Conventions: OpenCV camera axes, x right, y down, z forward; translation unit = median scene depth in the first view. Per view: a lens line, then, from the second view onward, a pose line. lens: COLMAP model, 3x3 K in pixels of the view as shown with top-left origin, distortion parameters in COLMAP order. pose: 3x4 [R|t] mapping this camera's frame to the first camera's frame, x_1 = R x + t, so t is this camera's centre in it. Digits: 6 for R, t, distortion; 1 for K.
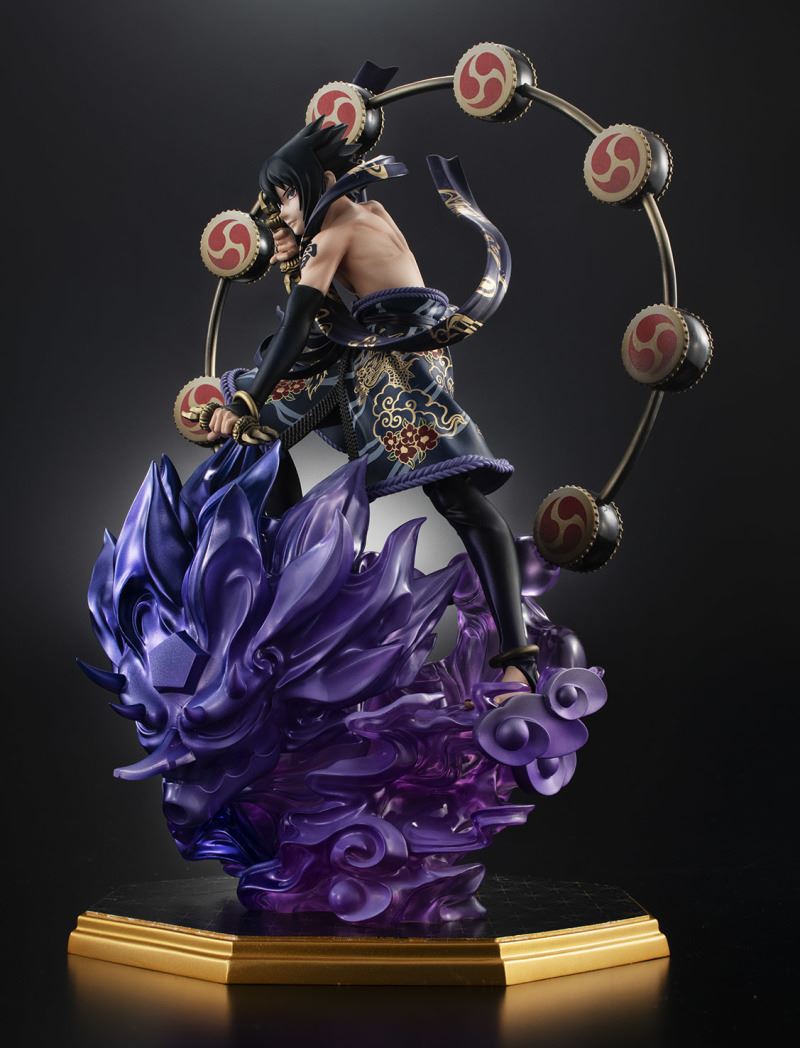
lens RADIAL K [[1721.8, 0, 400.0], [0, 1721.8, 524.0], [0, 0, 1]] dist [-0.130701, -0.066260]
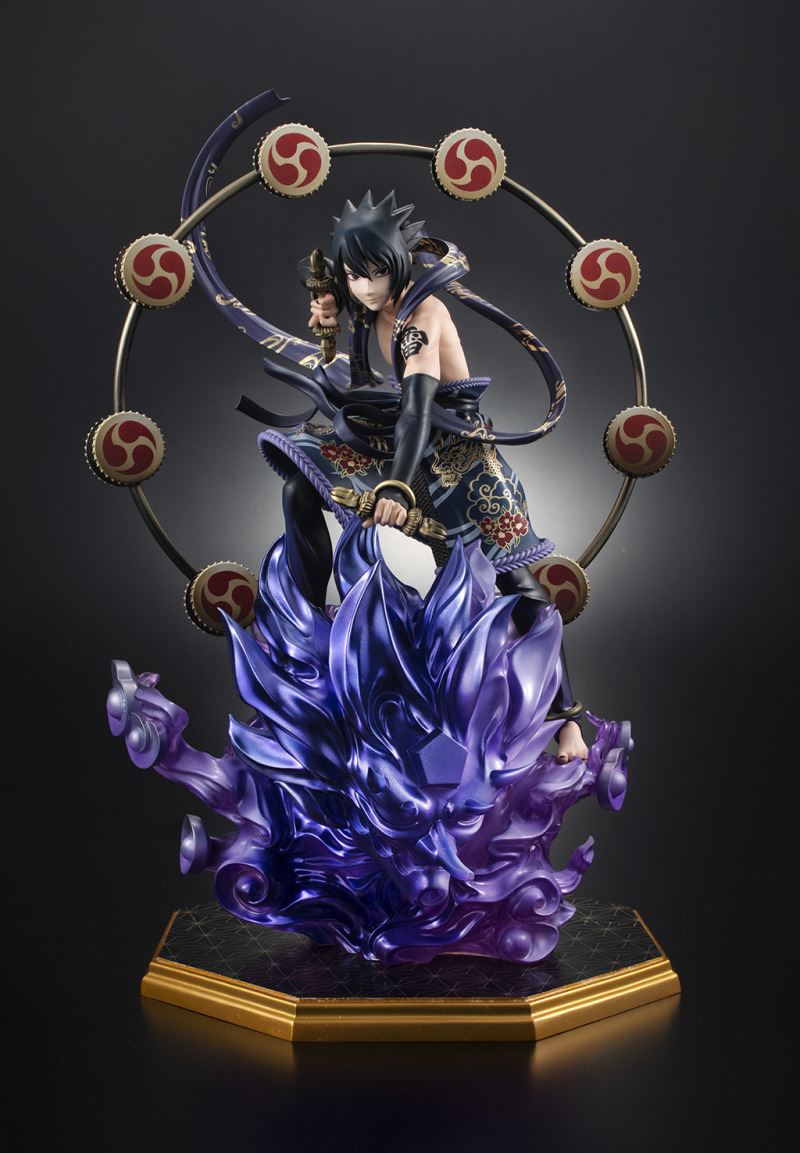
lens RADIAL K [[1756.9, 0, 419.1], [0, 1756.9, 577.0], [0, 0, 1]] dist [-0.031808, -0.020757]
pose [[0.694765, -0.039875, 0.718131, -0.830991], [-0.065627, 0.990782, 0.118506, -0.144205], [-0.716237, -0.129463, 0.685744, 0.261785]]
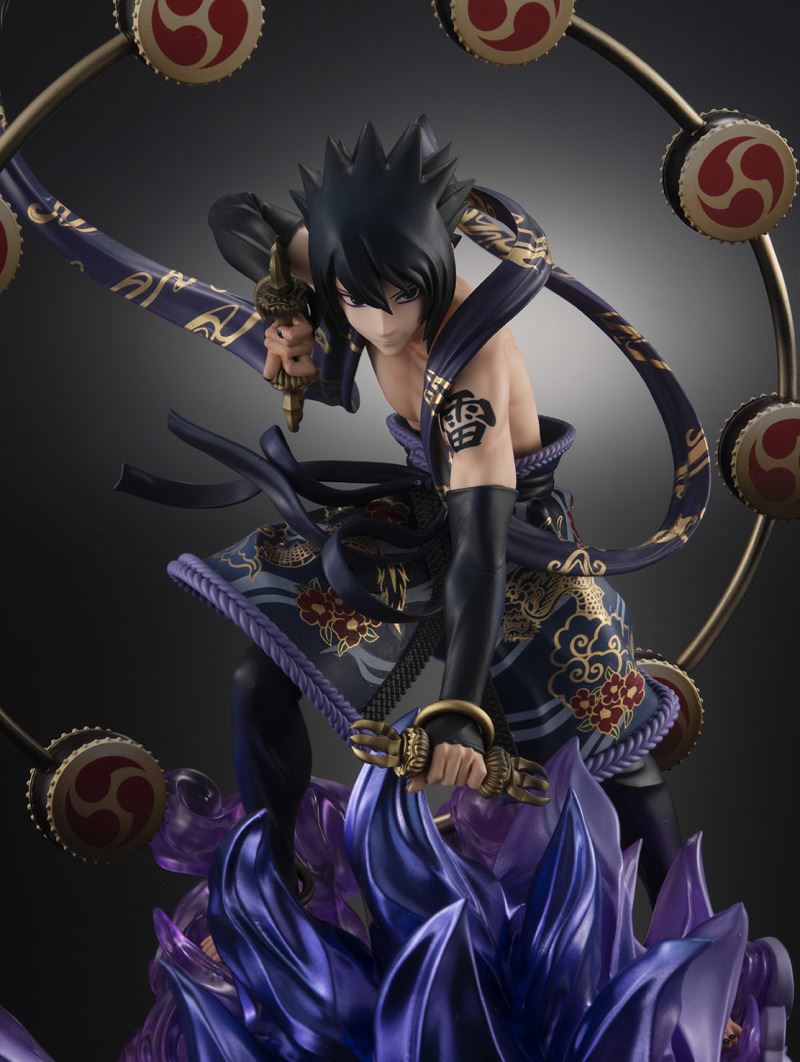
lens RADIAL K [[2431.0, 0, 400.0], [0, 2431.0, 531.0], [0, 0, 1]] dist [0.011423, 0.386151]
pose [[0.572515, -0.243754, 0.782822, -0.716786], [-0.066003, 0.937984, 0.340339, -0.400968], [-0.817233, -0.246518, 0.520921, 0.604735]]
